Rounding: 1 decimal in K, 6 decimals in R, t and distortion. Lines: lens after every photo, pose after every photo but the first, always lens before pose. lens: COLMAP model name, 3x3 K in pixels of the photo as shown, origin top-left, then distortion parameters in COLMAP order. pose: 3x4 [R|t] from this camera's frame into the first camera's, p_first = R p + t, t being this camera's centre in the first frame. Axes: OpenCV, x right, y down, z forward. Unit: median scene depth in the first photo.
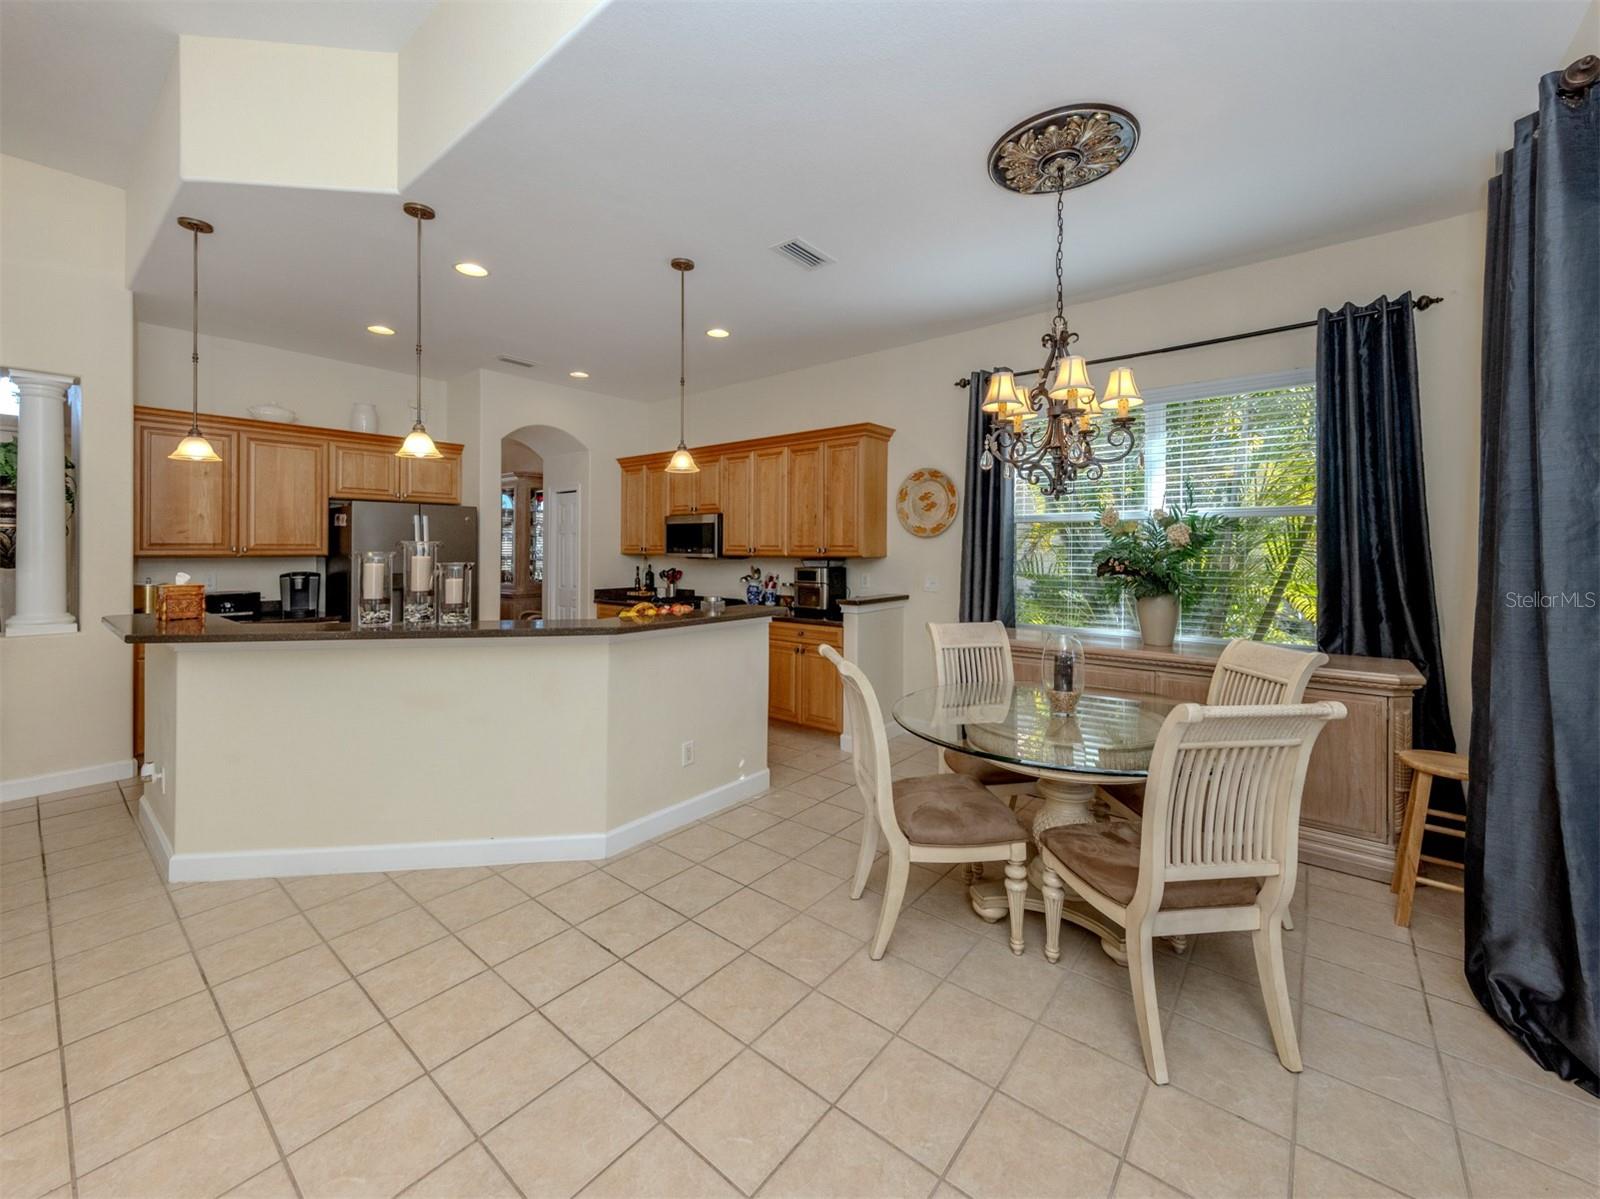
lens RADIAL K [[626.6, 0, 773.8], [0, 626.6, 551.4], [0, 0, 1]] dist [0.001660, -0.000045]
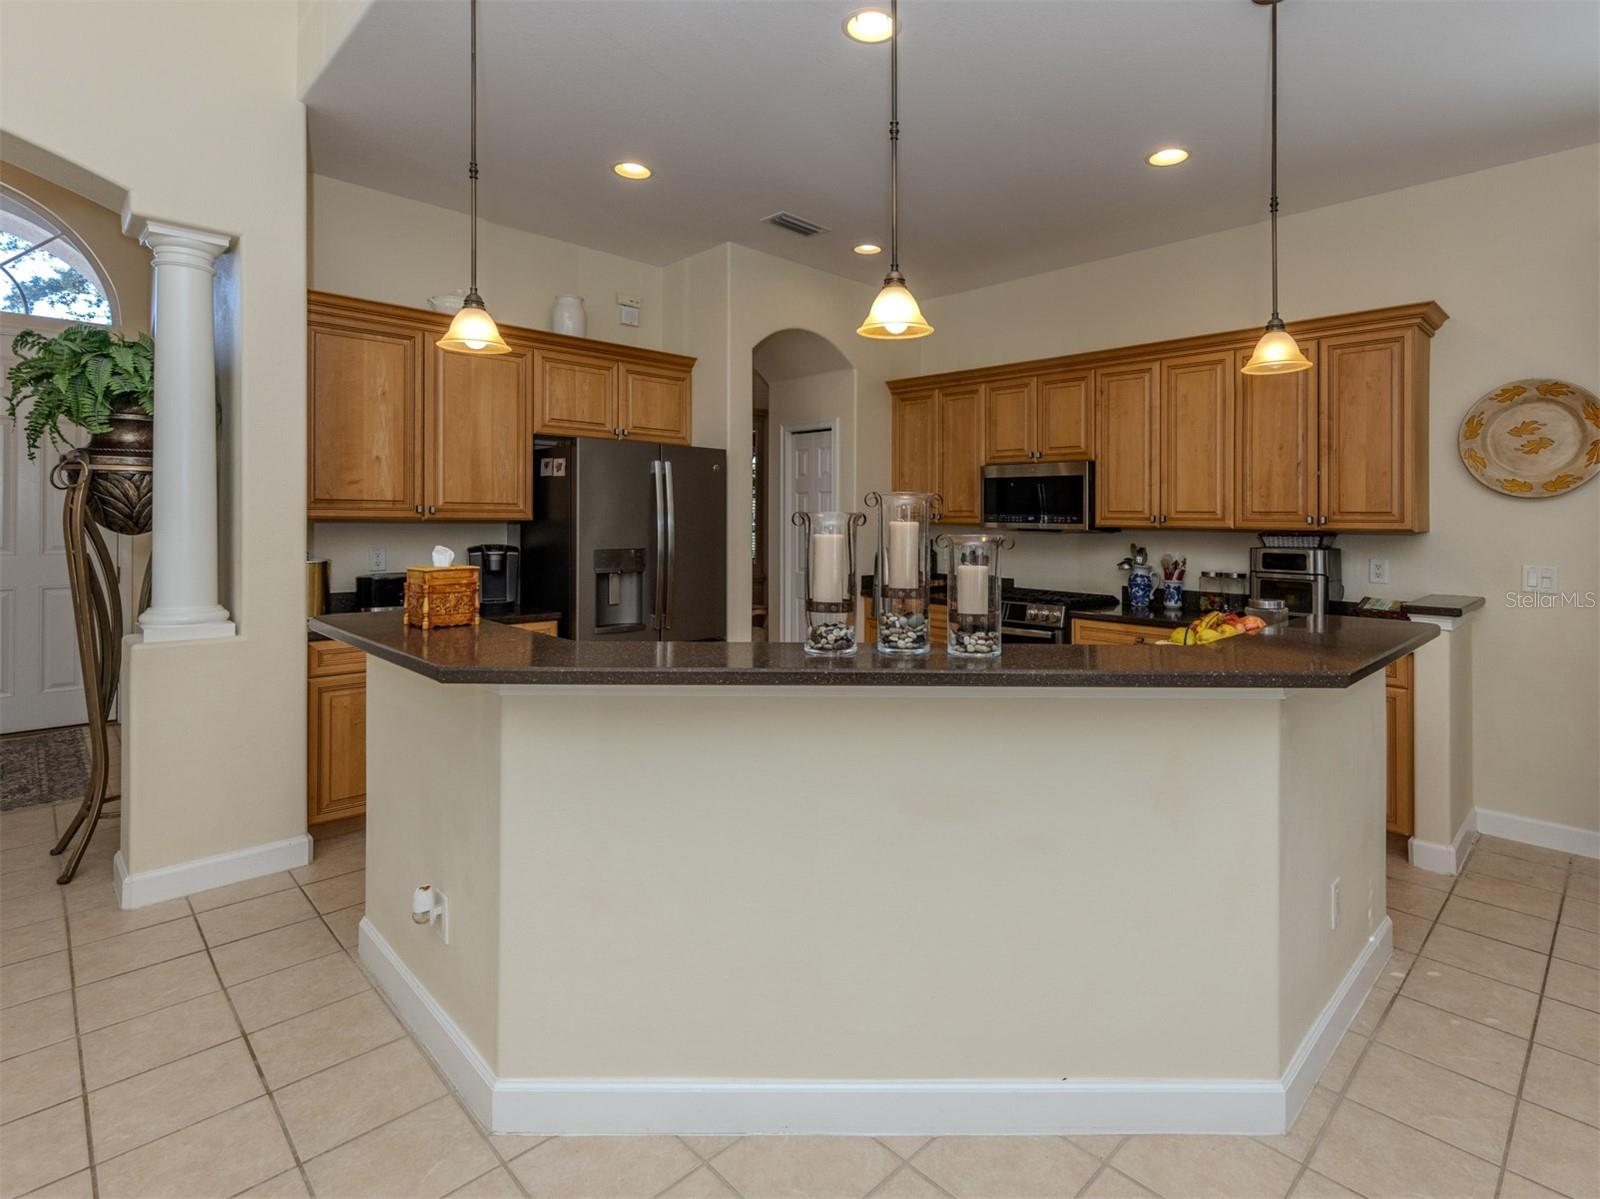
lens RADIAL K [[792.3, 0, 803.1], [0, 792.3, 530.5], [0, 0, 1]] dist [0.003797, 0.000716]
pose [[0.994366, 0.010904, -0.105437, -0.343274], [-0.009887, 0.999899, 0.010162, 0.005683], [0.105537, -0.009062, 0.994374, 0.196959]]
